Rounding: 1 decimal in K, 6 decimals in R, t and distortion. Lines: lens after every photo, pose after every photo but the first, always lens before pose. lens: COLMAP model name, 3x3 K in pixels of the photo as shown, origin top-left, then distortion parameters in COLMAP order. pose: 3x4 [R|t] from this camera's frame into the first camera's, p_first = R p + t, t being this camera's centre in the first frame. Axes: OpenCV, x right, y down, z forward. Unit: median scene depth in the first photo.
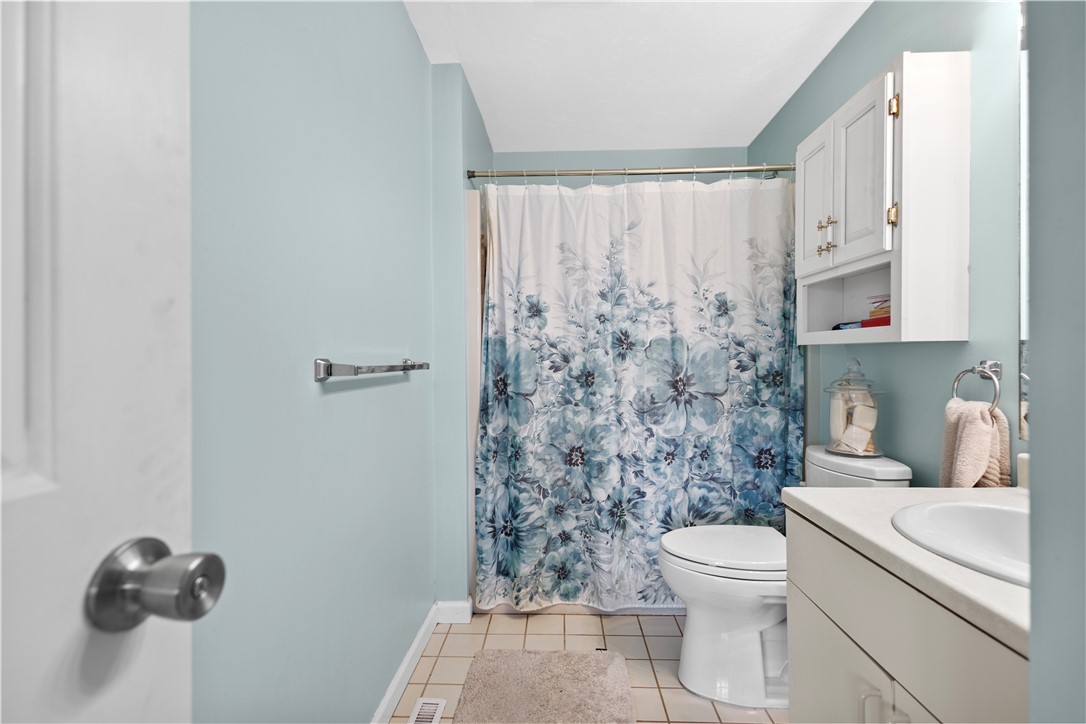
lens RADIAL K [[497.9, 0, 545.5], [0, 497.9, 361.0], [0, 0, 1]] dist [0.006419, -0.000344]
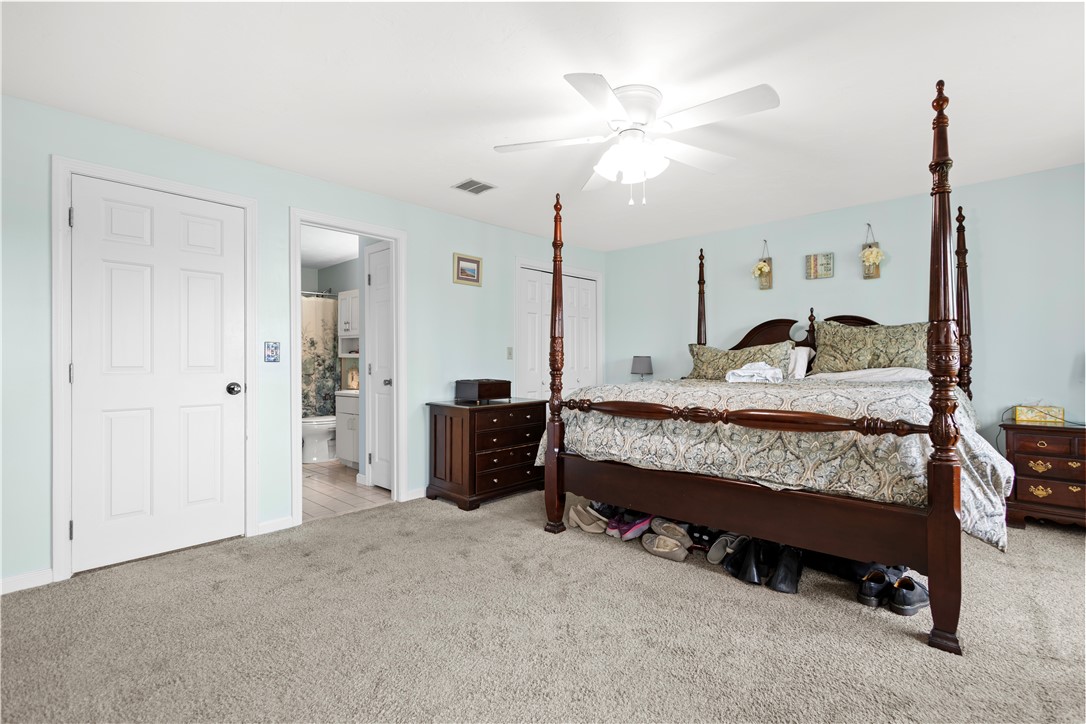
lens RADIAL K [[497.9, 0, 545.5], [0, 497.9, 361.0], [0, 0, 1]] dist [0.006419, -0.000344]
pose [[0.651245, 0.004947, 0.758851, -0.899789], [0.001590, 0.999968, -0.007884, 0.015323], [-0.758866, 0.006341, 0.651216, -1.780034]]
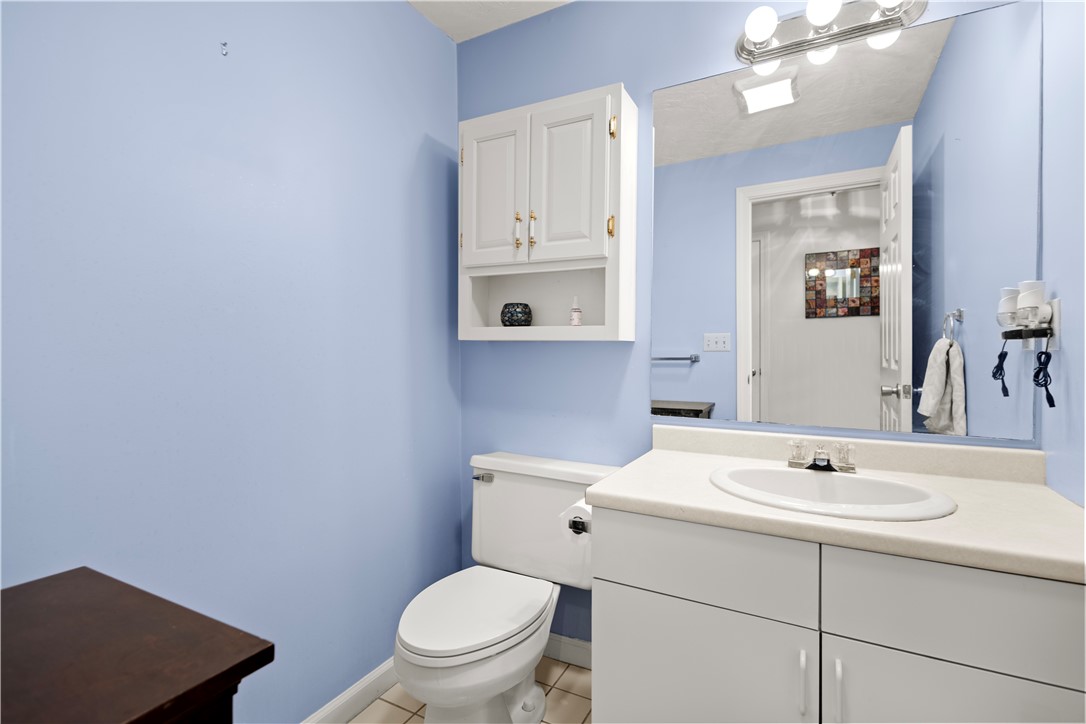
lens RADIAL K [[497.9, 0, 545.5], [0, 497.9, 361.0], [0, 0, 1]] dist [0.006419, -0.000344]
pose [[0.435887, -0.010980, 0.899934, -0.232888], [0.001973, 0.999935, 0.011245, -0.004010], [-0.899999, -0.003126, 0.435880, 0.420348]]
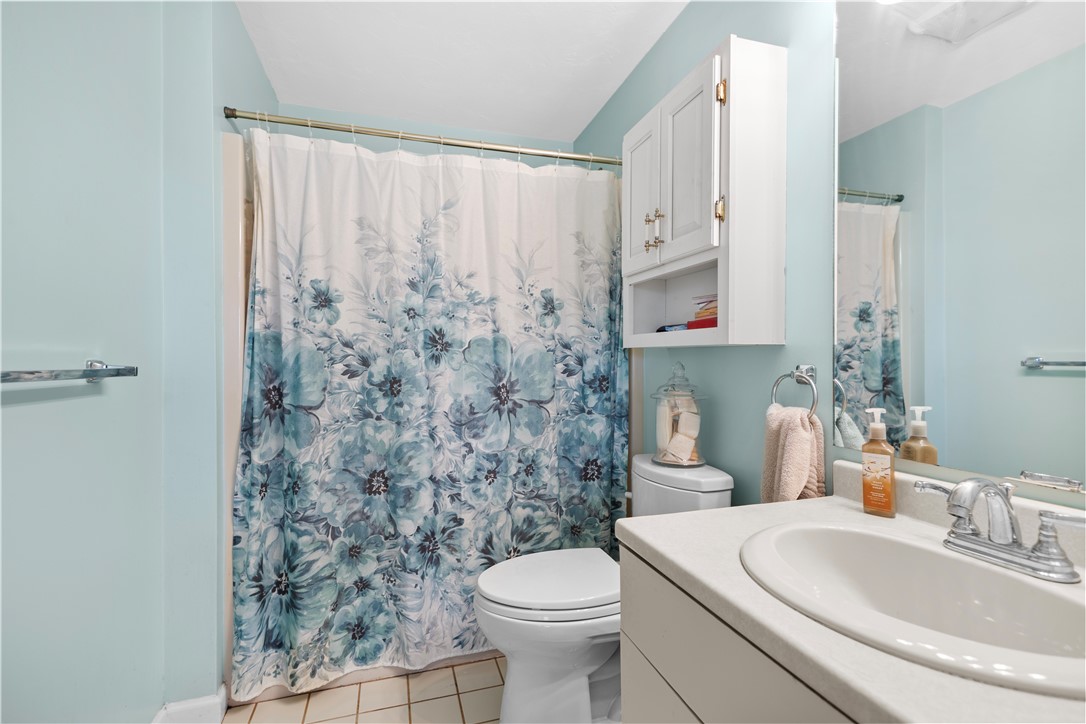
lens RADIAL K [[497.9, 0, 545.5], [0, 497.9, 361.0], [0, 0, 1]] dist [0.006419, -0.000344]
pose [[0.945029, 0.004214, 0.326959, 0.054441], [-0.002027, 0.999973, -0.007029, -0.000411], [-0.326980, 0.005980, 0.945012, 0.148269]]
